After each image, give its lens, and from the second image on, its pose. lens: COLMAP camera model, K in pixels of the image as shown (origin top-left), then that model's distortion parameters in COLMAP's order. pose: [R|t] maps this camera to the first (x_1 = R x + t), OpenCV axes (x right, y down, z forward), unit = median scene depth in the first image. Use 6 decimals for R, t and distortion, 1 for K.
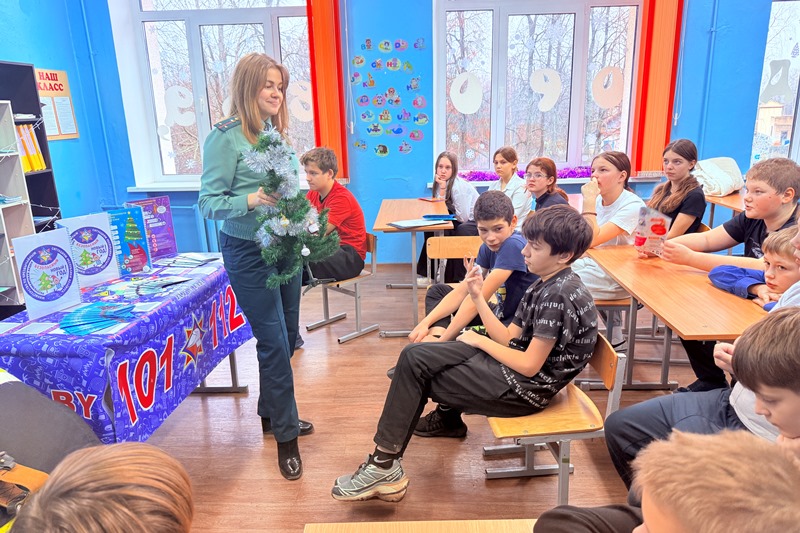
lens RADIAL K [[576.7, 0, 400.2], [0, 576.7, 266.3], [0, 0, 1]] dist [0.046286, -0.013457]
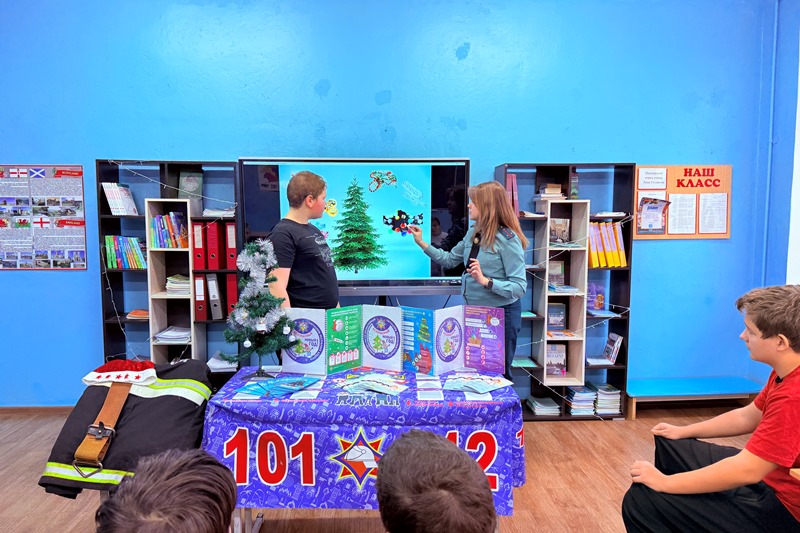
lens RADIAL K [[576.7, 0, 399.8], [0, 576.7, 266.9], [0, 0, 1]] dist [0.046286, -0.013457]
pose [[0.112263, 0.127994, -0.985401, 0.435734], [-0.264777, 0.959669, 0.094487, -0.222546], [0.957753, 0.250304, 0.141625, 0.712187]]
